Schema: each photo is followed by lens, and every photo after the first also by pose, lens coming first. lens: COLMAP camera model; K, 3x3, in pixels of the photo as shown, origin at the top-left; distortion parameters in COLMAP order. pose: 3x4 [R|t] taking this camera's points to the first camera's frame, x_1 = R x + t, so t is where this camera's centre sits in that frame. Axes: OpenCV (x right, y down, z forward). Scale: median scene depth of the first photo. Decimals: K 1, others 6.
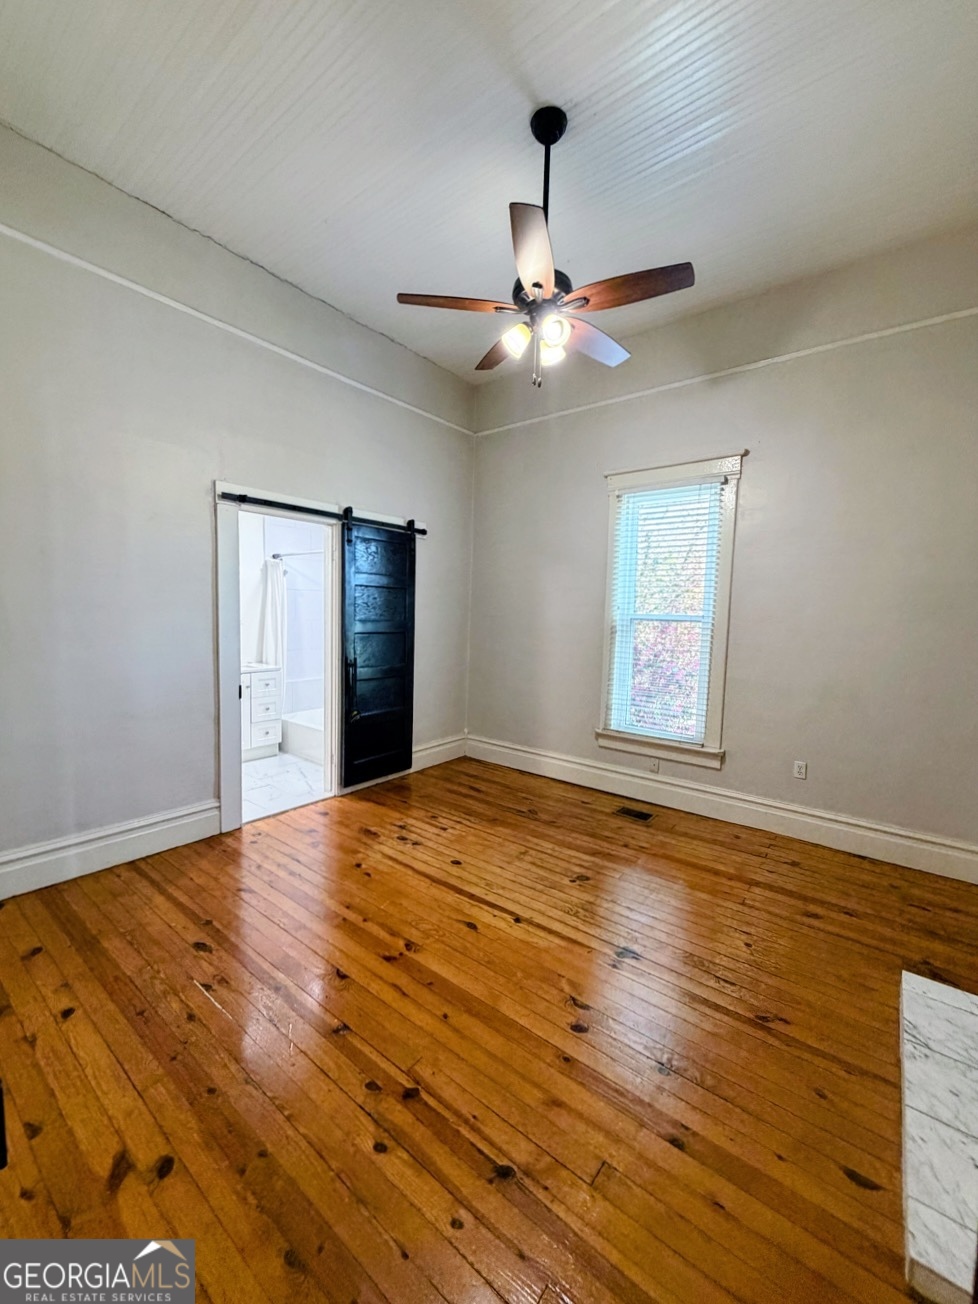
lens RADIAL K [[517.0, 0, 489.0], [0, 517.0, 652.0], [0, 0, 1]] dist [0.000502, 0.000304]
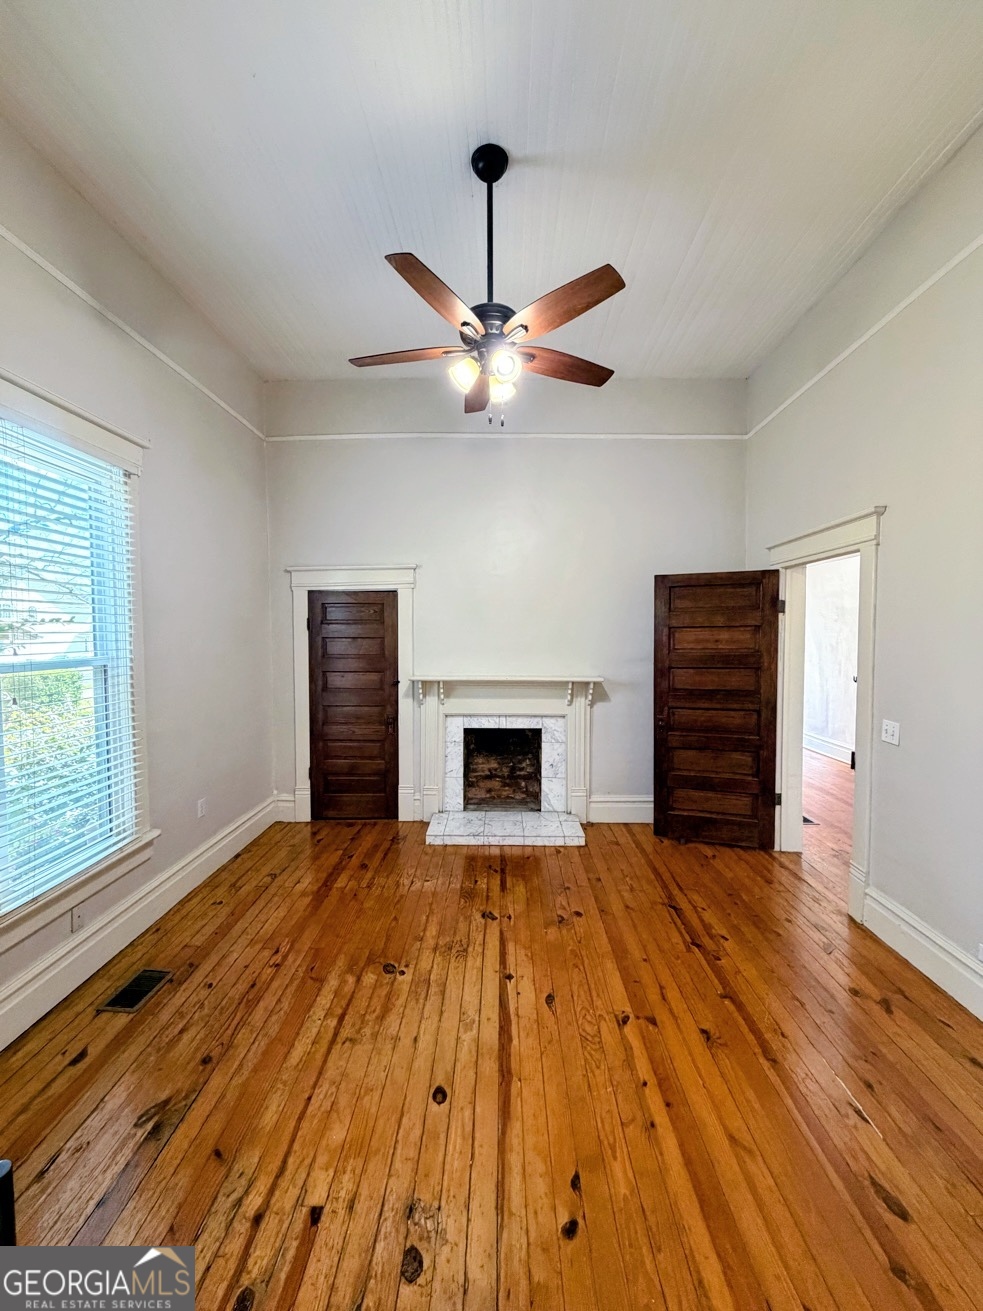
lens RADIAL K [[519.8, 0, 491.5], [0, 519.8, 655.5], [0, 0, 1]] dist [0.000502, 0.000304]
pose [[-0.593875, -0.054715, 0.802695, -0.576023], [0.059350, 0.991987, 0.111528, -0.154738], [-0.802365, 0.113874, -0.585869, 1.320364]]
